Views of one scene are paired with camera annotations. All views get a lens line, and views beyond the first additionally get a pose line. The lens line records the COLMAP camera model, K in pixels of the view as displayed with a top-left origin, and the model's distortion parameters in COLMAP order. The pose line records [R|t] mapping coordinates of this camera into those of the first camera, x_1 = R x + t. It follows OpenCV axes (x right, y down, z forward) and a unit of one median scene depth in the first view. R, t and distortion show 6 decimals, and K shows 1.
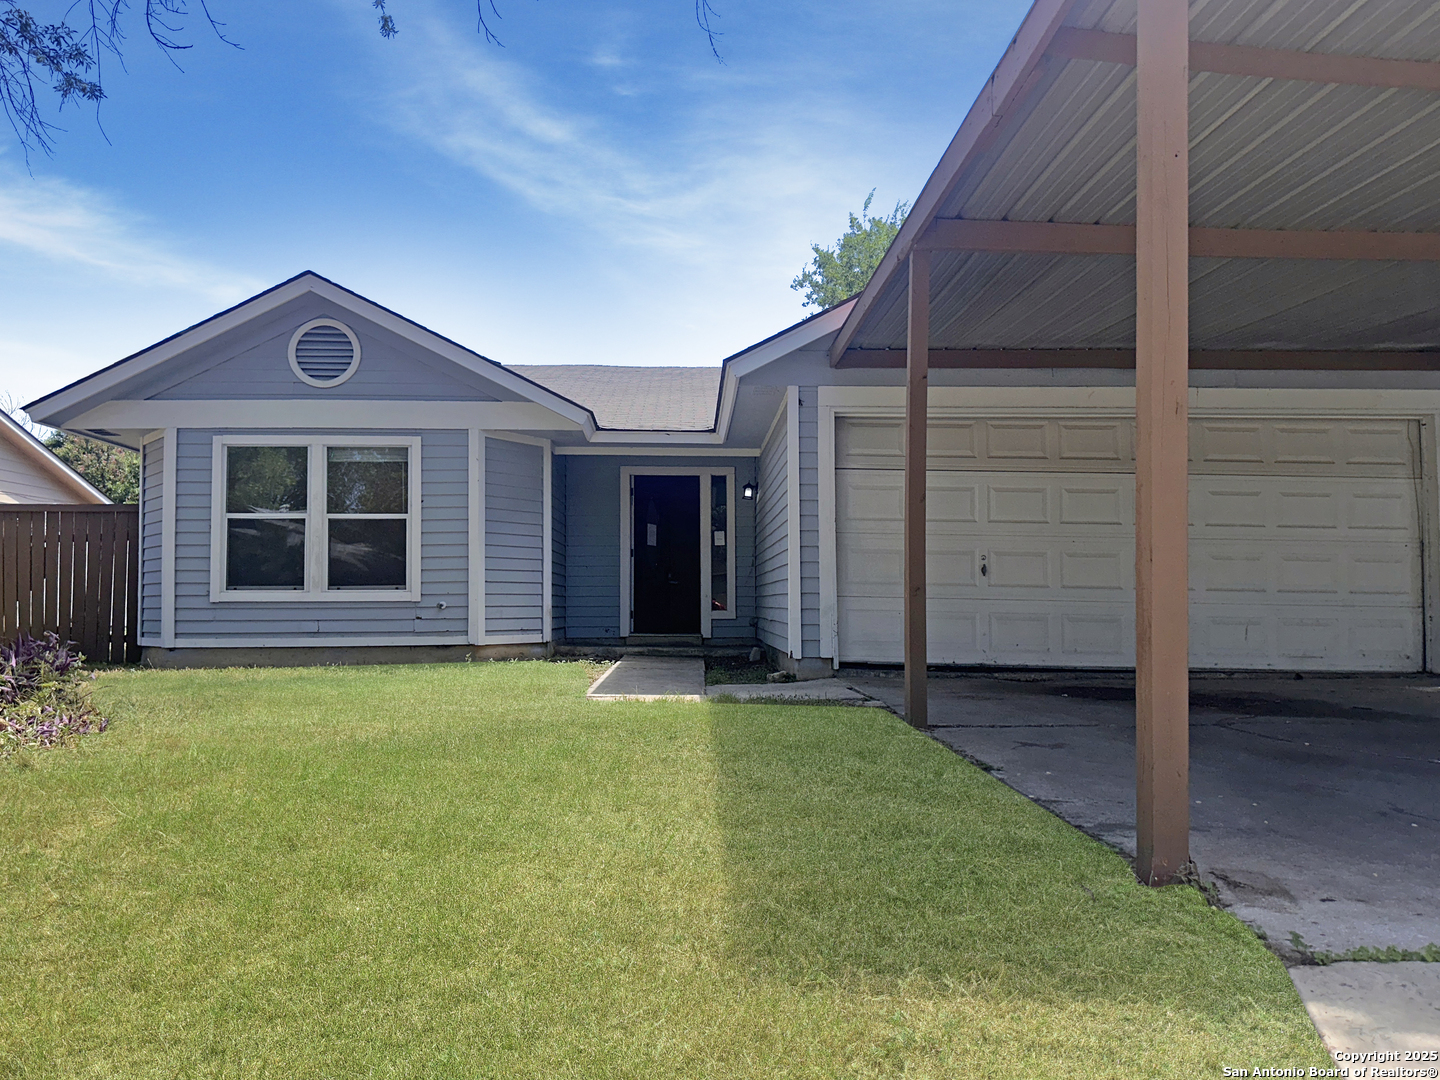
lens RADIAL K [[1014.9, 0, 720.0], [0, 1014.9, 540.0], [0, 0, 1]] dist [0.003173, 0.000601]
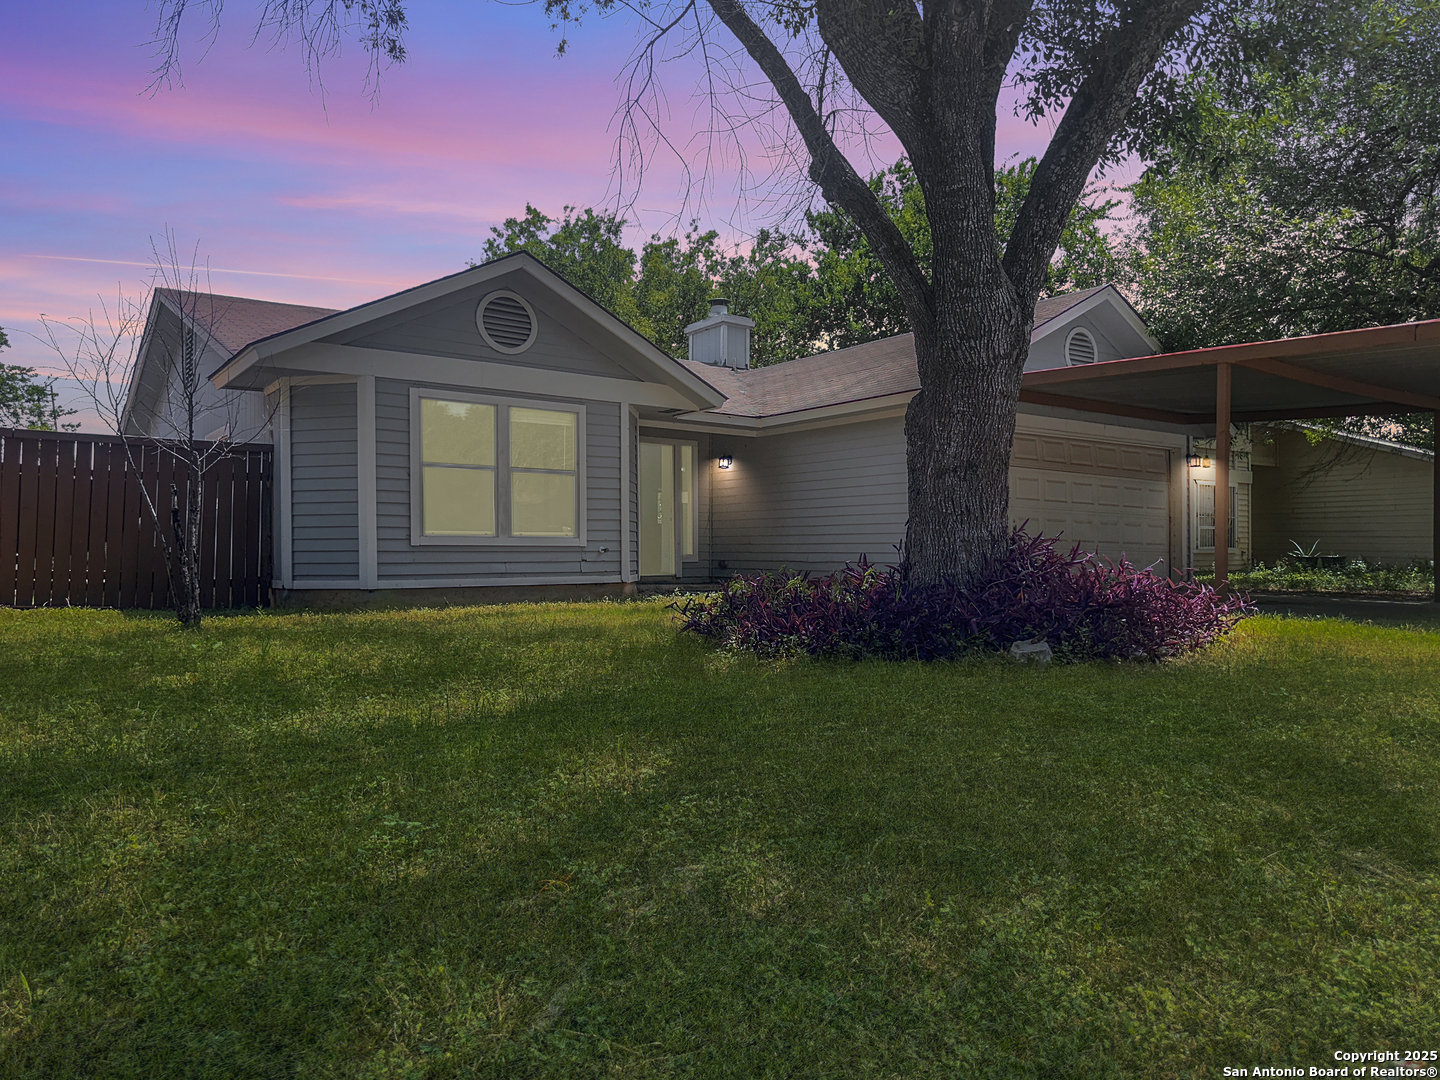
lens RADIAL K [[1014.9, 0, 720.0], [0, 1014.9, 540.0], [0, 0, 1]] dist [0.003173, 0.000601]
pose [[0.840785, 0.010460, 0.541268, -0.797031], [-0.040023, 0.998278, 0.042878, -0.003611], [-0.539888, -0.057715, 0.839756, -0.072035]]
